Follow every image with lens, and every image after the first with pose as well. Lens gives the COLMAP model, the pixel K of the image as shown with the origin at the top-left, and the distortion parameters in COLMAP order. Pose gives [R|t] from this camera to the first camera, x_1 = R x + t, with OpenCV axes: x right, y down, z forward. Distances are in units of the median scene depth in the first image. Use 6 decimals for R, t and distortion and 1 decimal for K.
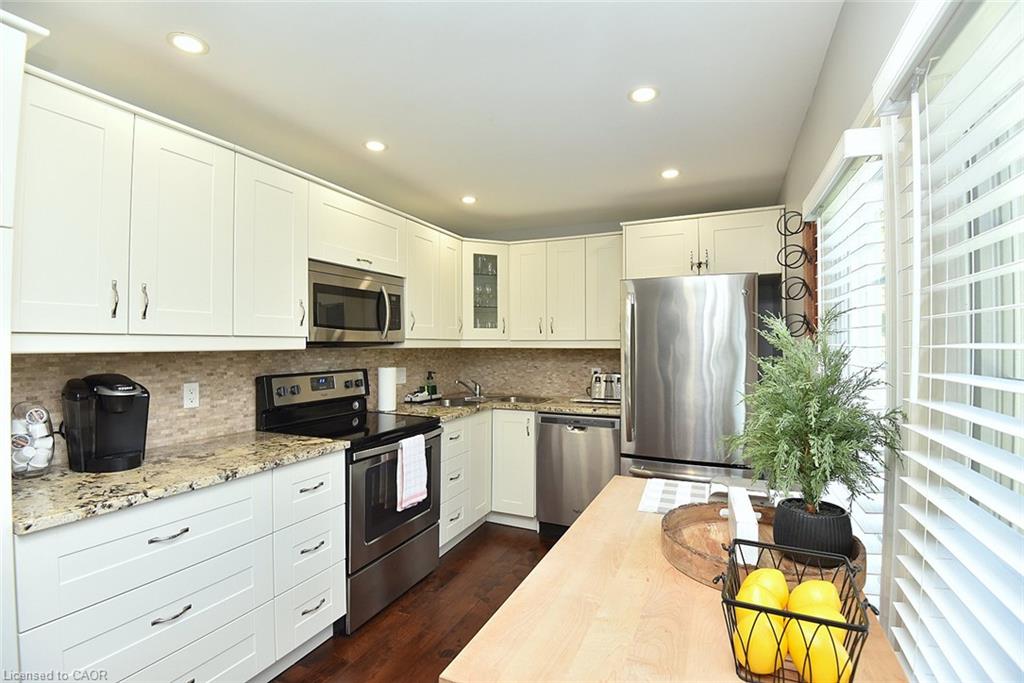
lens RADIAL K [[472.0, 0, 512.7], [0, 472.0, 338.9], [0, 0, 1]] dist [-0.002060, -0.031777]
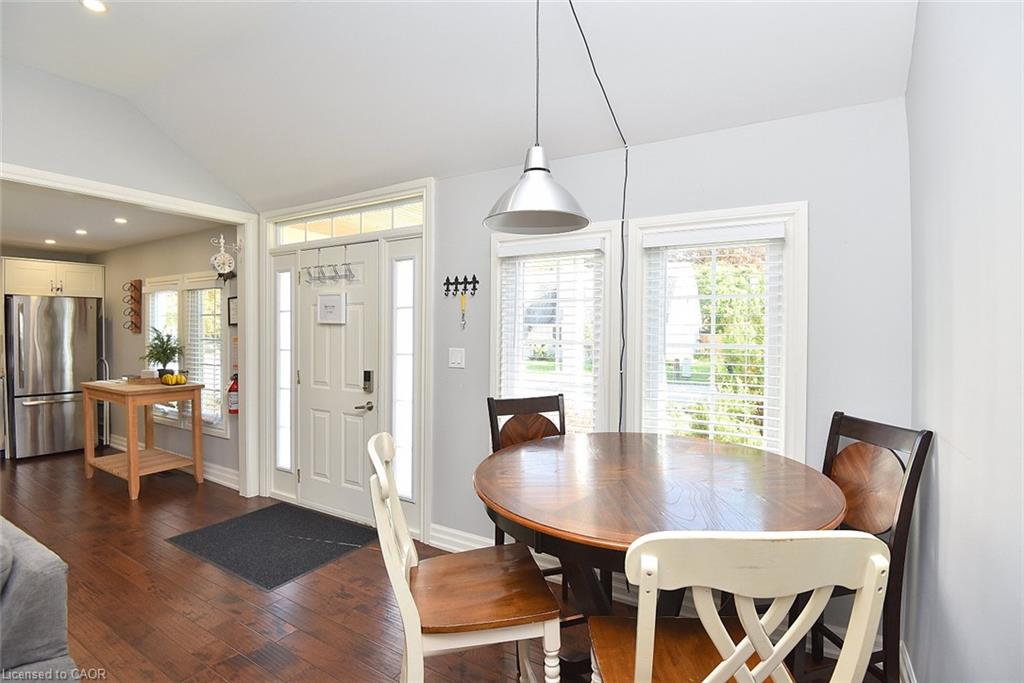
lens RADIAL K [[482.1, 0, 509.2], [0, 482.1, 336.0], [0, 0, 1]] dist [-0.013703, -0.022564]
pose [[0.119160, -0.013391, 0.992785, -1.372720], [-0.015704, 0.999759, 0.015370, -0.033688], [-0.992751, -0.017422, 0.118921, -1.107686]]
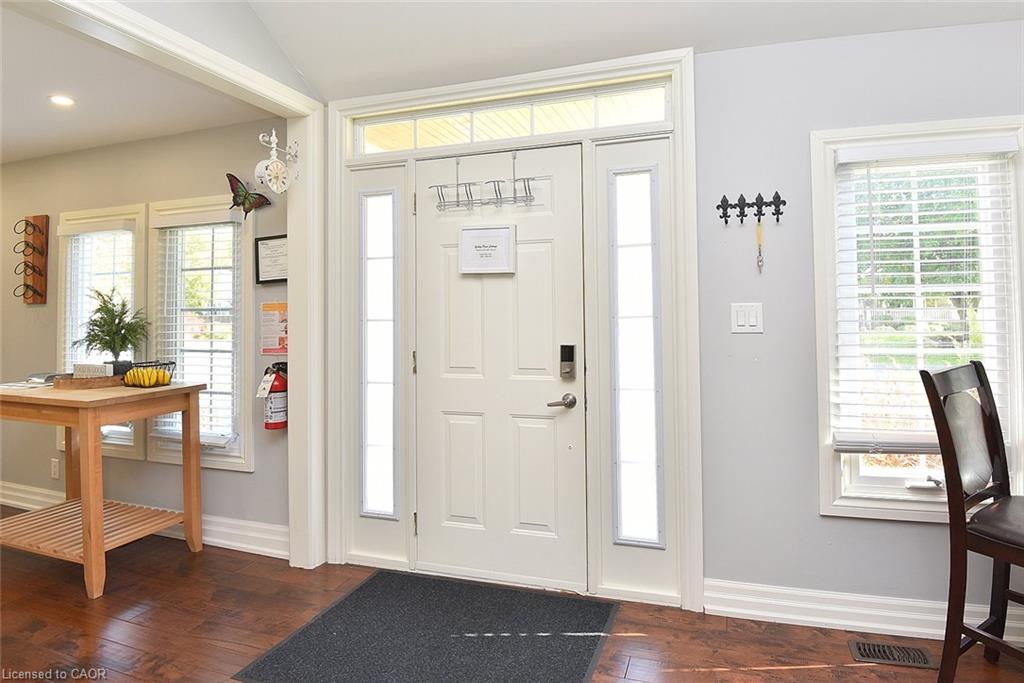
lens RADIAL K [[550.1, 0, 550.3], [0, 550.1, 290.0], [0, 0, 1]] dist [0.002672, -0.036454]
pose [[-0.117823, 0.032391, 0.992506, -1.064420], [0.003085, 0.999475, -0.032252, 0.022901], [-0.993030, -0.000738, -0.117861, -0.425728]]
